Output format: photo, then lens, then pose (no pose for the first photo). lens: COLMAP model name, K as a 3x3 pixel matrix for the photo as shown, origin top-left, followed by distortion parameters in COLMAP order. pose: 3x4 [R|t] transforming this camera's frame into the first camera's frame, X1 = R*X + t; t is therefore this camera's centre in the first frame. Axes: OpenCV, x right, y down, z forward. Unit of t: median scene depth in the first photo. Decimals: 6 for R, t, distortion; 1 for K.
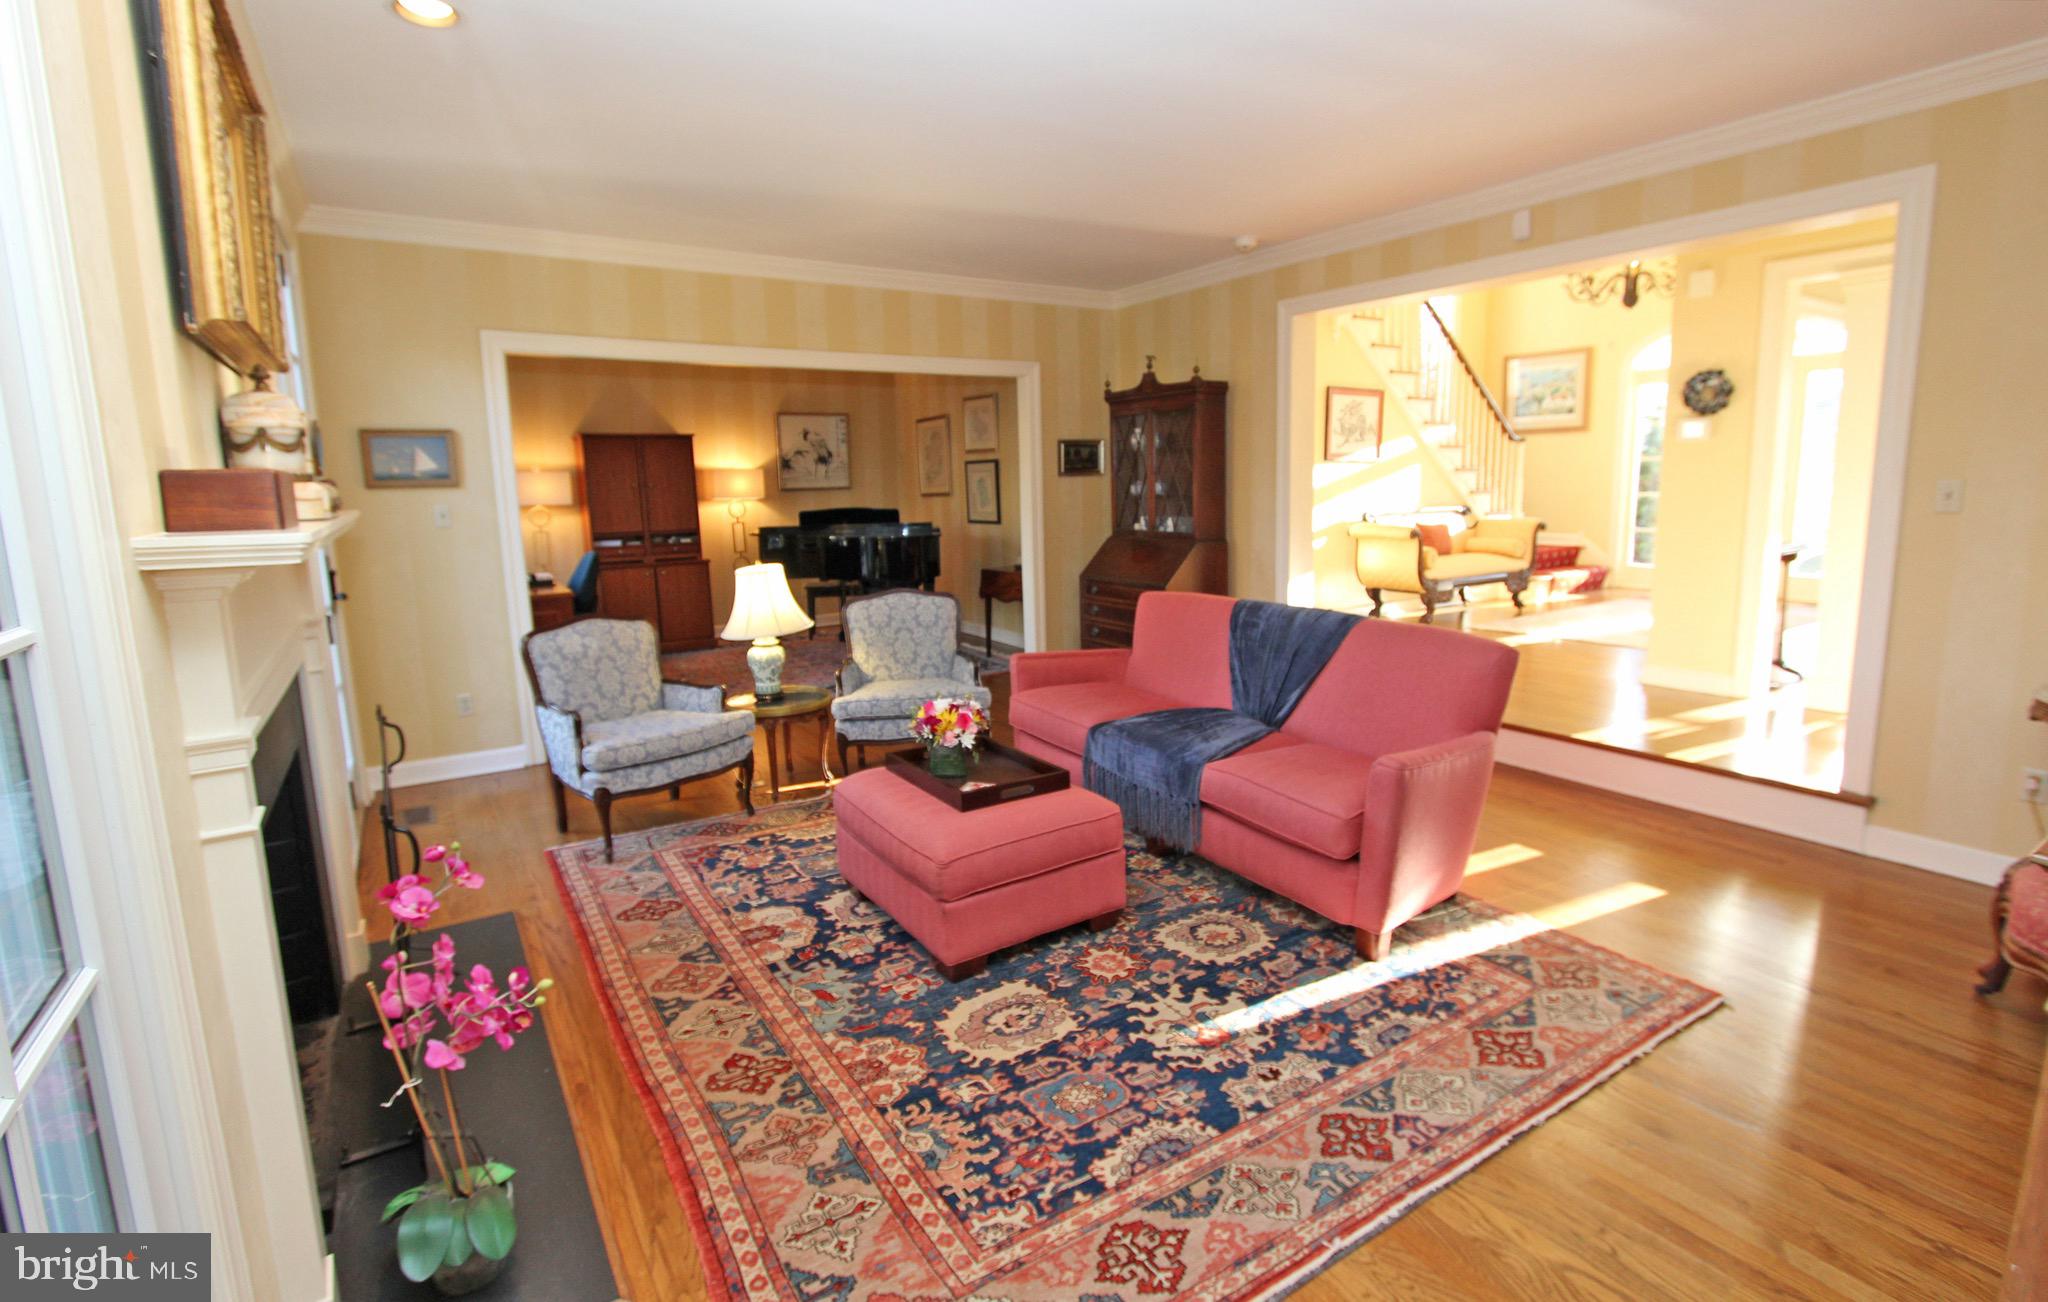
lens RADIAL K [[946.0, 0, 1023.0], [0, 946.0, 648.4], [0, 0, 1]] dist [-0.009047, -0.000245]
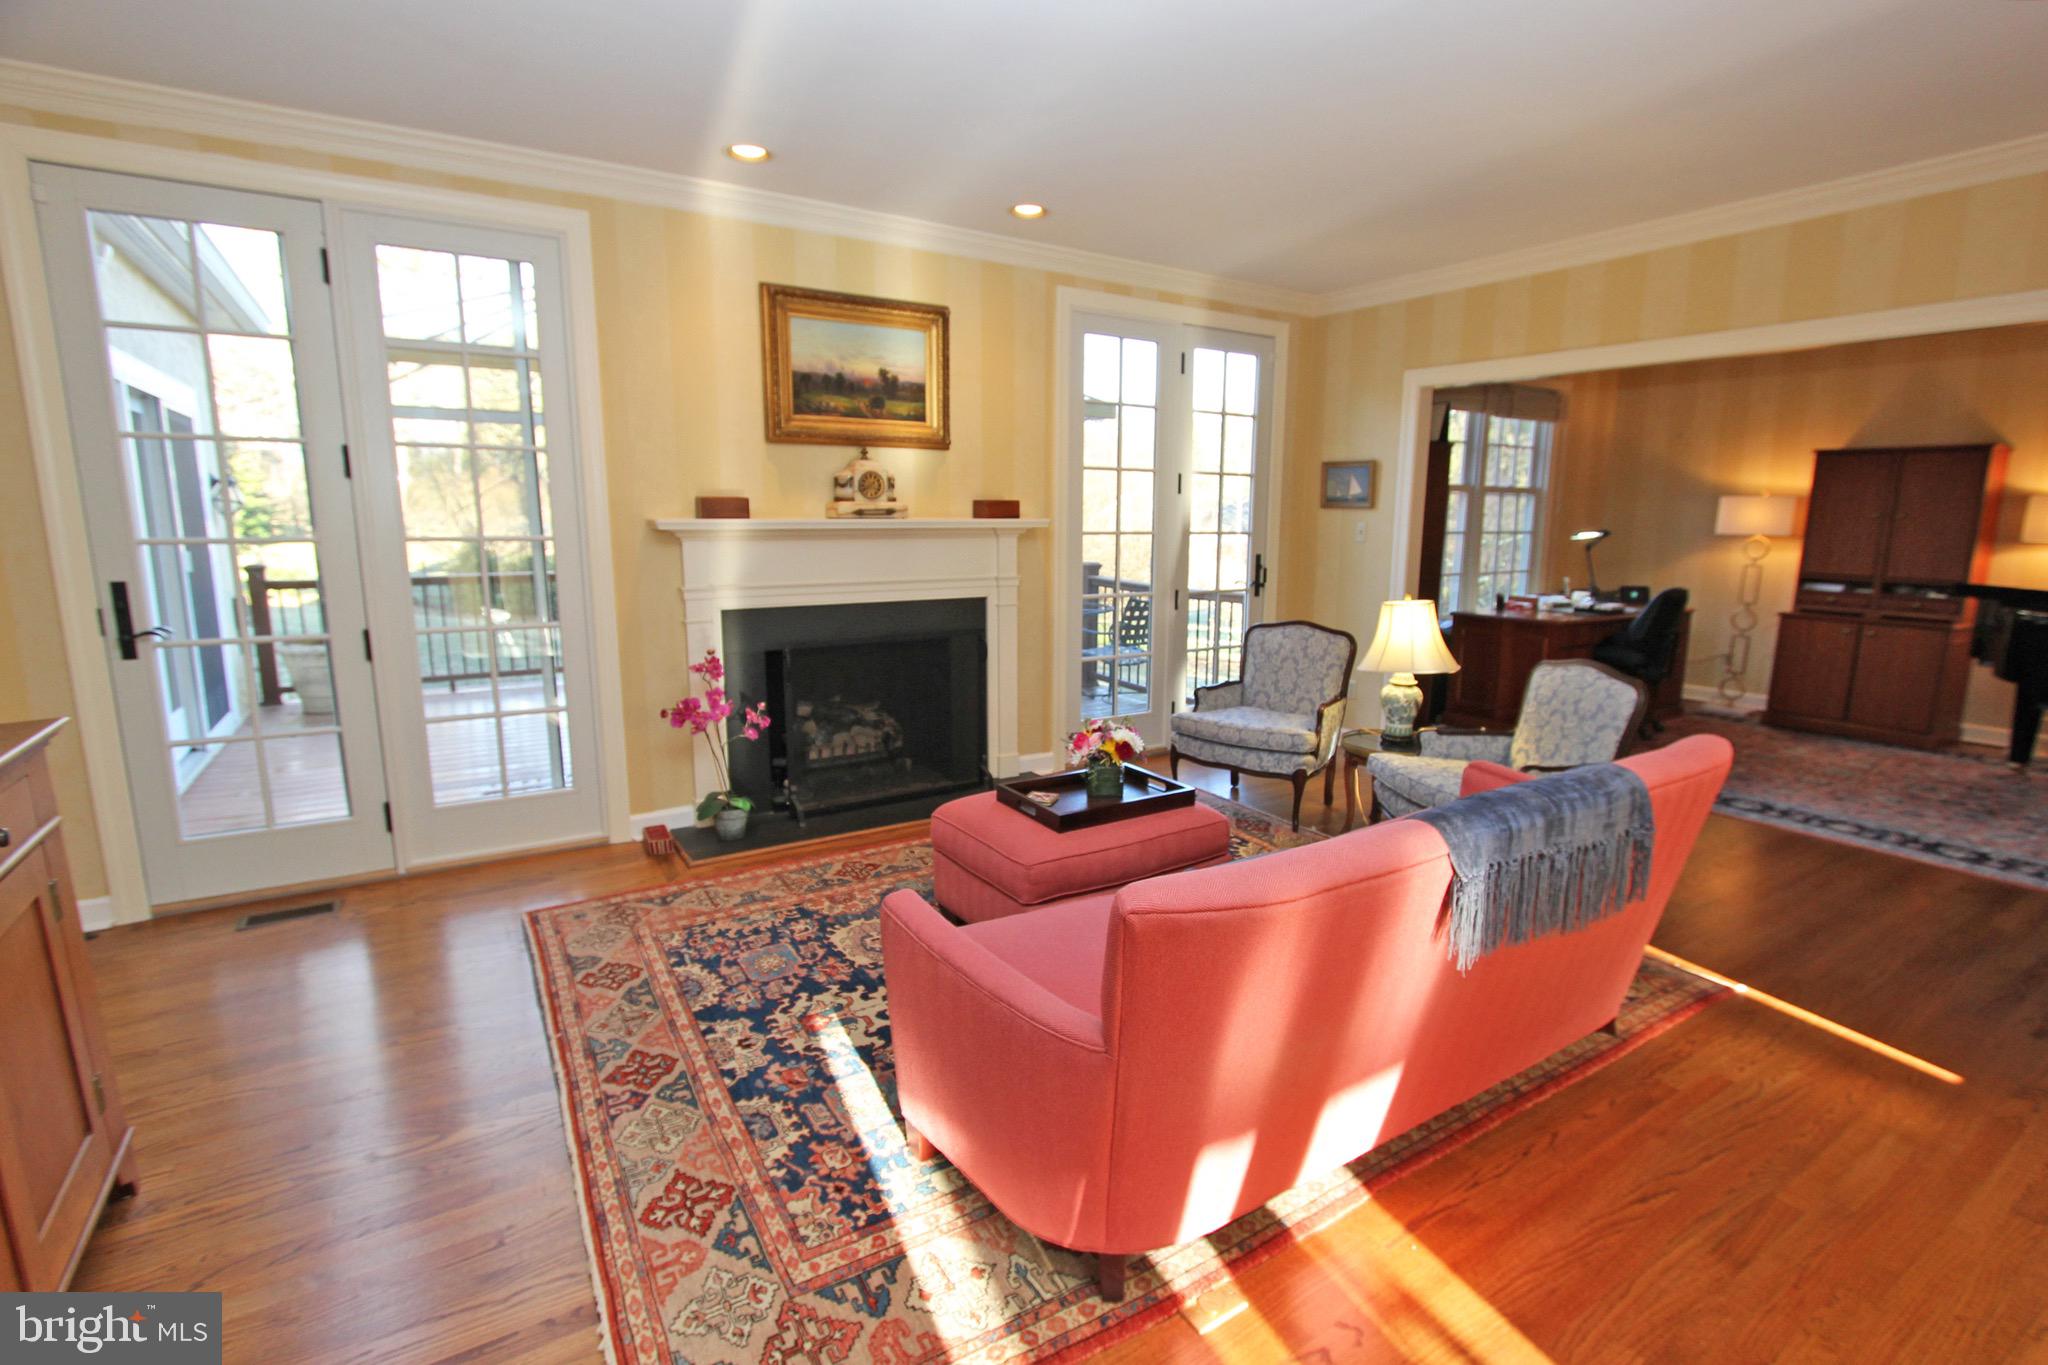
lens RADIAL K [[950.8, 0, 1039.2], [0, 950.8, 675.4], [0, 0, 1]] dist [-0.017900, 0.000219]
pose [[-0.007602, 0.182708, -0.983138, 1.240068], [-0.181510, 0.966582, 0.181035, -0.218856], [0.983360, 0.179825, 0.025816, 1.207127]]
